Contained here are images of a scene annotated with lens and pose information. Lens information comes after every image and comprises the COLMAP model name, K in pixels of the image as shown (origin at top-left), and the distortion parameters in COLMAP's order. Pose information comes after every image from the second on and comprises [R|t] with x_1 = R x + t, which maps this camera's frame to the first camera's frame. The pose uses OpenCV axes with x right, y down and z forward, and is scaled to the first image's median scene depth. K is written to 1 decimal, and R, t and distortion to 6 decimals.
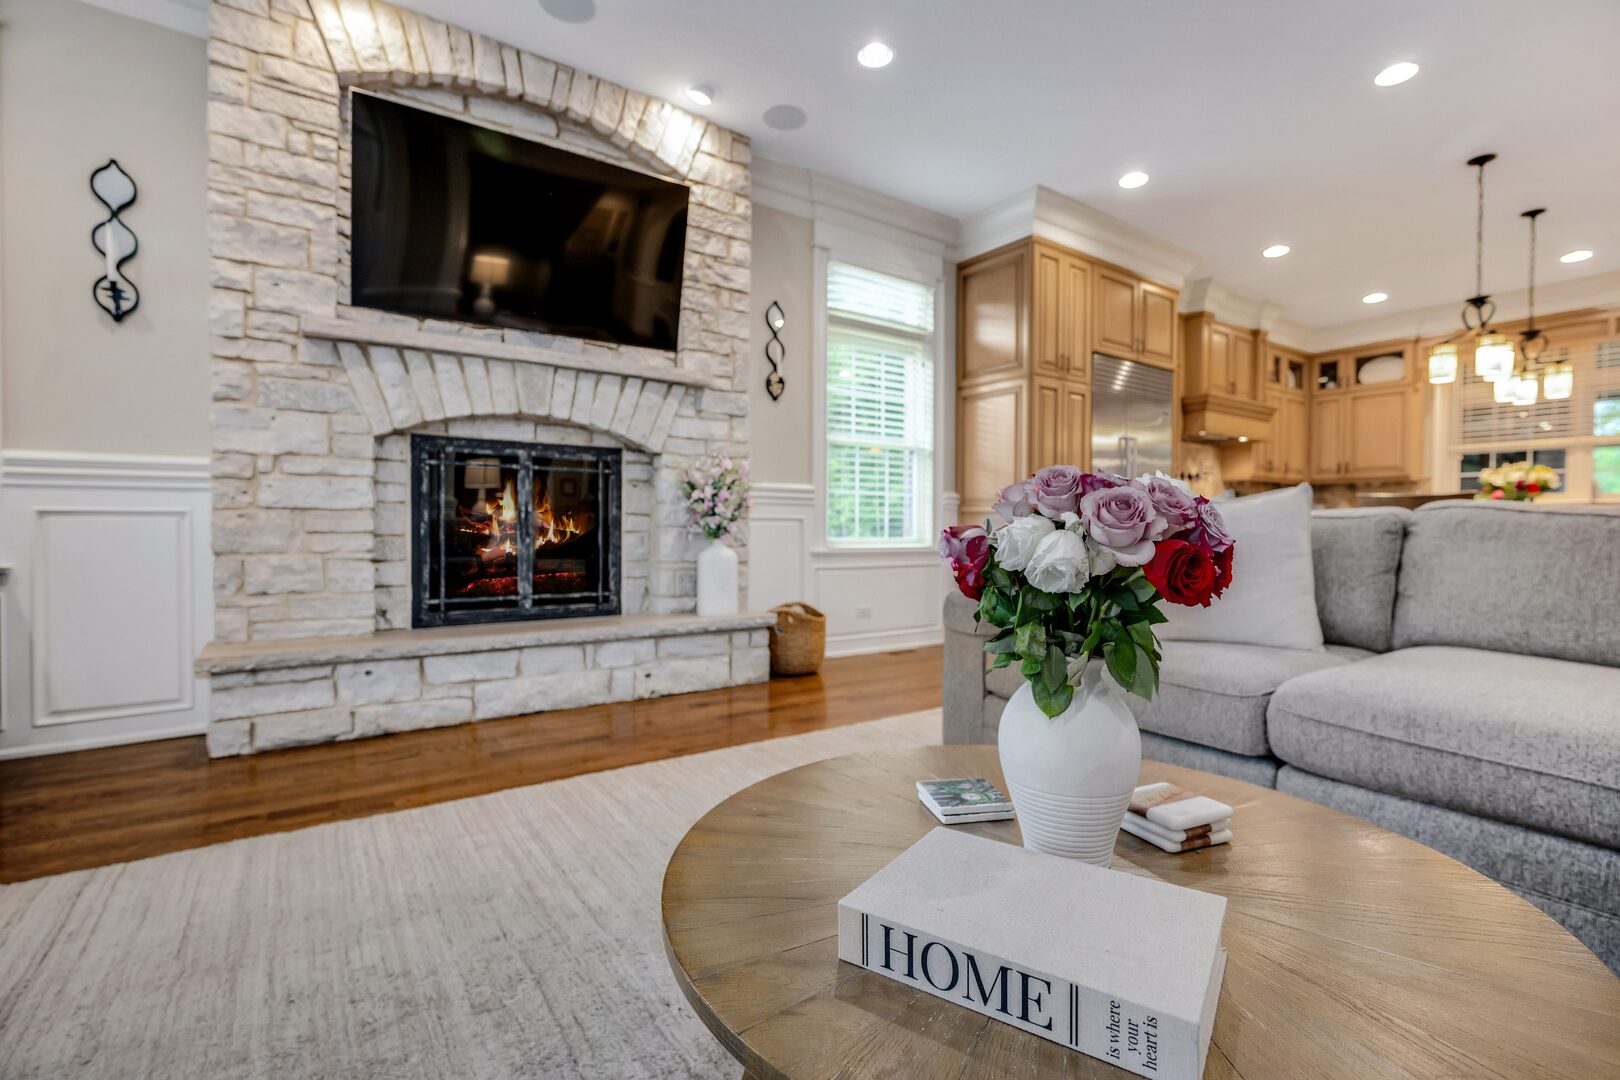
lens RADIAL K [[727.8, 0, 813.7], [0, 727.8, 539.8], [0, 0, 1]] dist [0.000072, -0.000604]
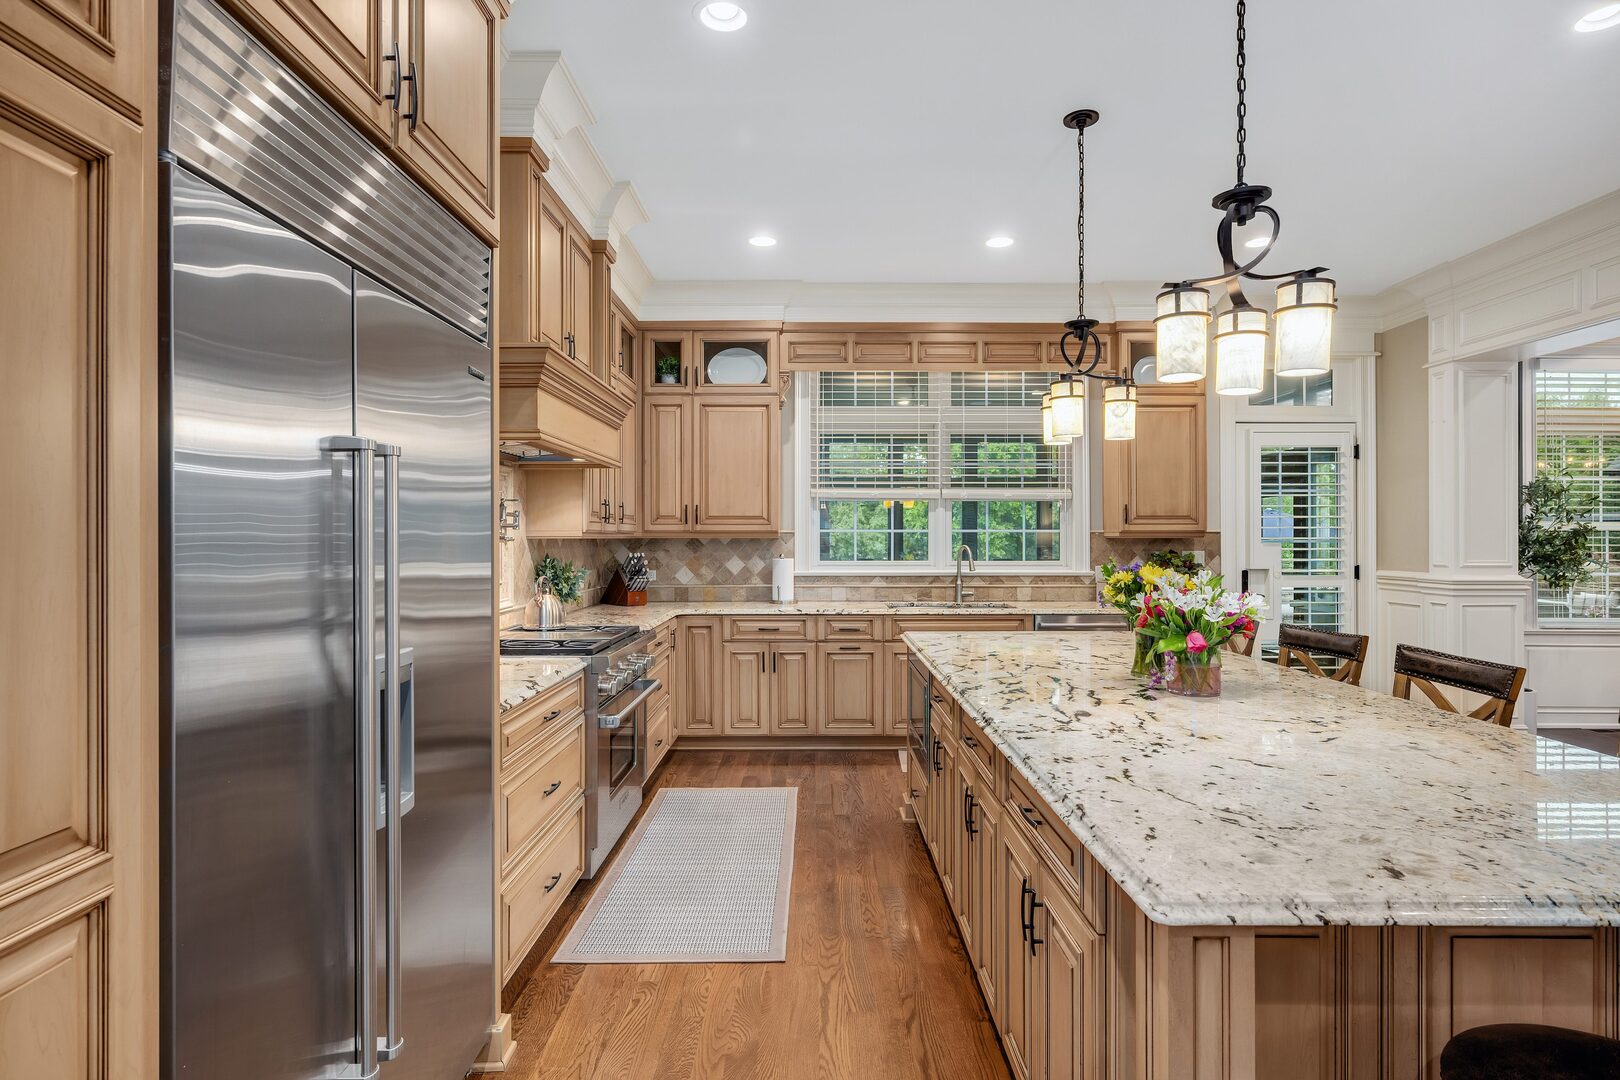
lens RADIAL K [[818.8, 0, 812.6], [0, 818.8, 540.8], [0, 0, 1]] dist [-0.004266, -0.000291]
pose [[0.561172, -0.006230, 0.827676, 0.459389], [0.017336, 0.999841, -0.004227, -0.159119], [-0.827518, 0.016721, 0.561190, 1.156786]]
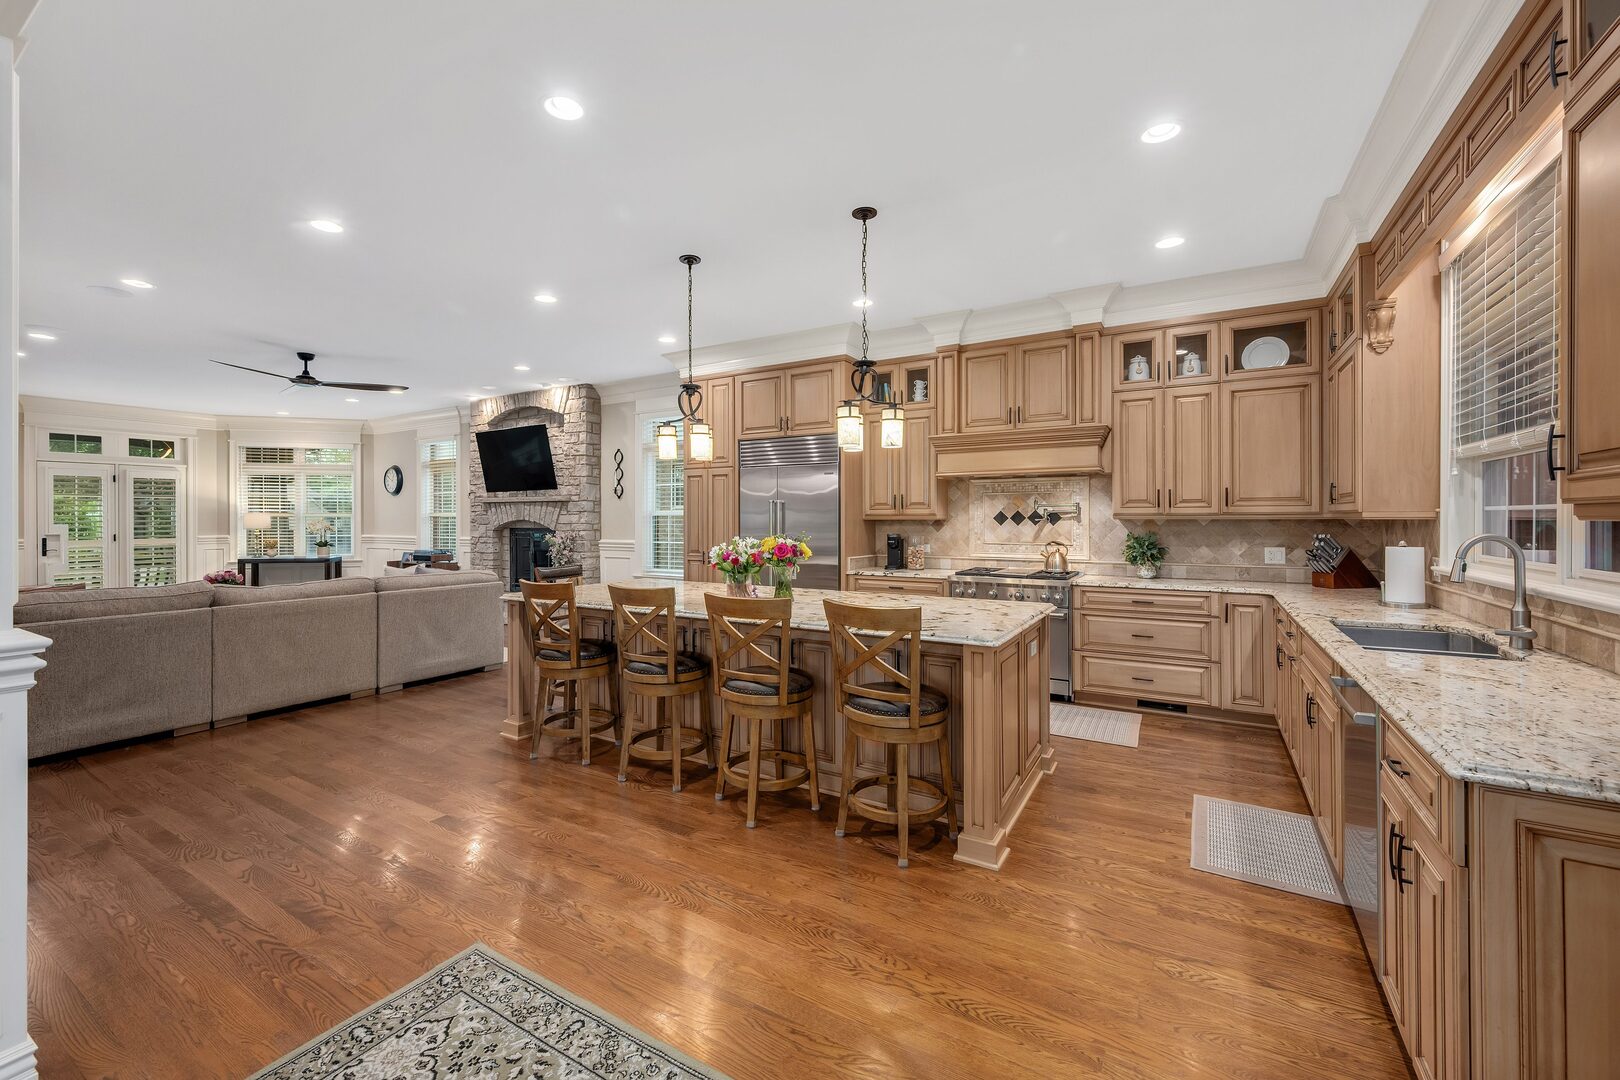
lens RADIAL K [[651.3, 0, 767.6], [0, 651.3, 520.6], [0, 0, 1]] dist [0.000228, -0.000321]
pose [[0.388595, -0.004981, -0.921395, 2.221684], [-0.011550, 0.999880, -0.010277, -0.149199], [0.921336, 0.014636, 0.388491, 0.868924]]
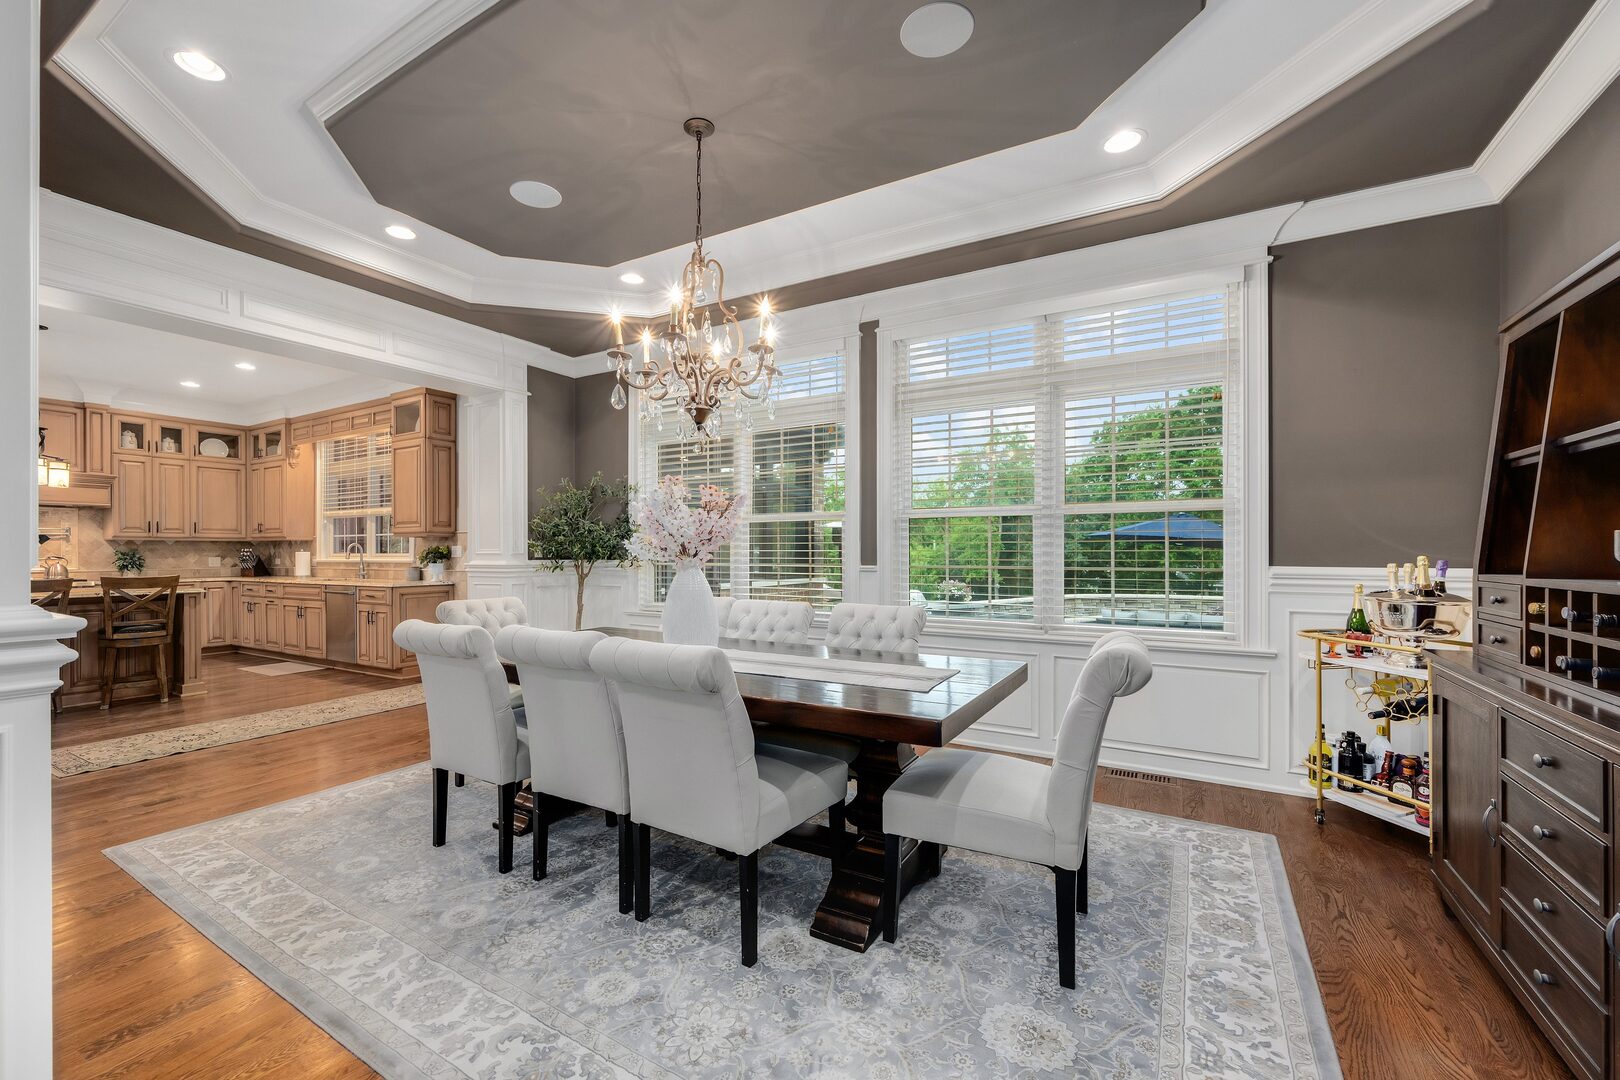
lens RADIAL K [[651.3, 0, 798.5], [0, 651.3, 551.5], [0, 0, 1]] dist [0.000228, -0.000321]
pose [[0.900880, -0.010657, 0.433937, 2.274819], [0.017963, 0.999758, -0.012739, -0.075356], [-0.433696, 0.019271, 0.900853, -0.644334]]
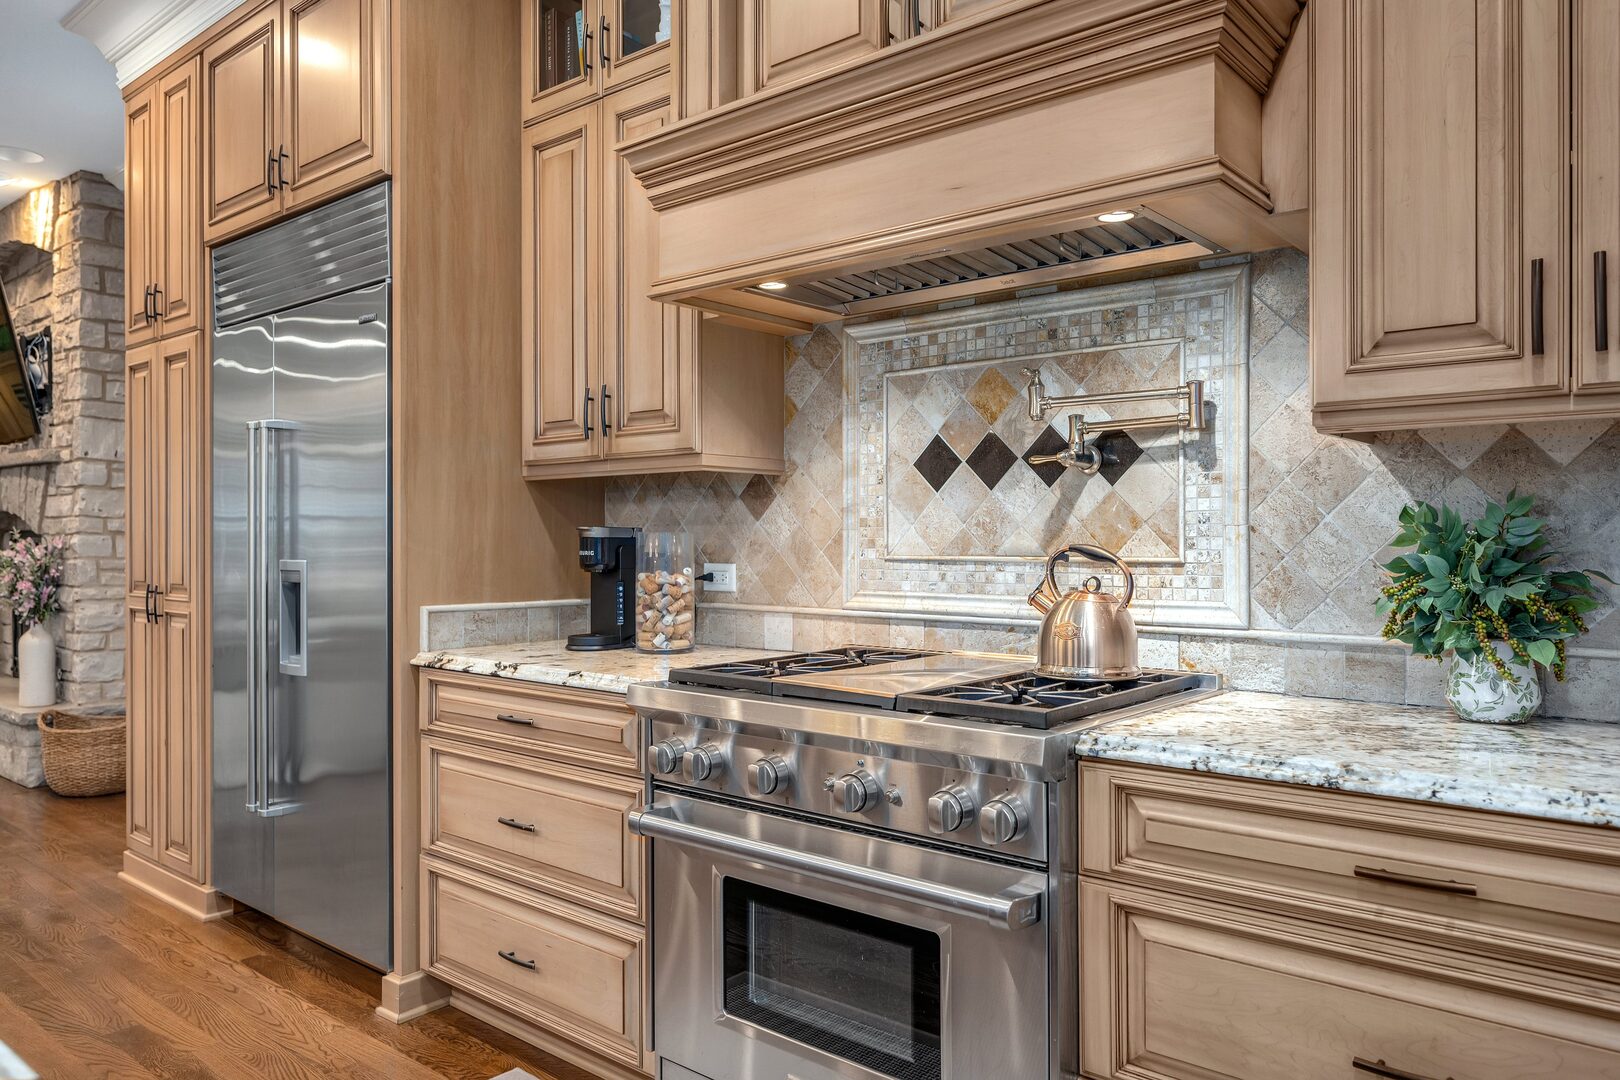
lens RADIAL K [[1108.0, 0, 799.0], [0, 1108.0, 540.2], [0, 0, 1]] dist [-0.000193, 0.007502]
pose [[0.265500, -0.004231, -0.964102, 1.650962], [-0.011276, 0.999908, -0.007493, -0.122422], [0.964045, 0.012861, 0.265427, 1.722611]]
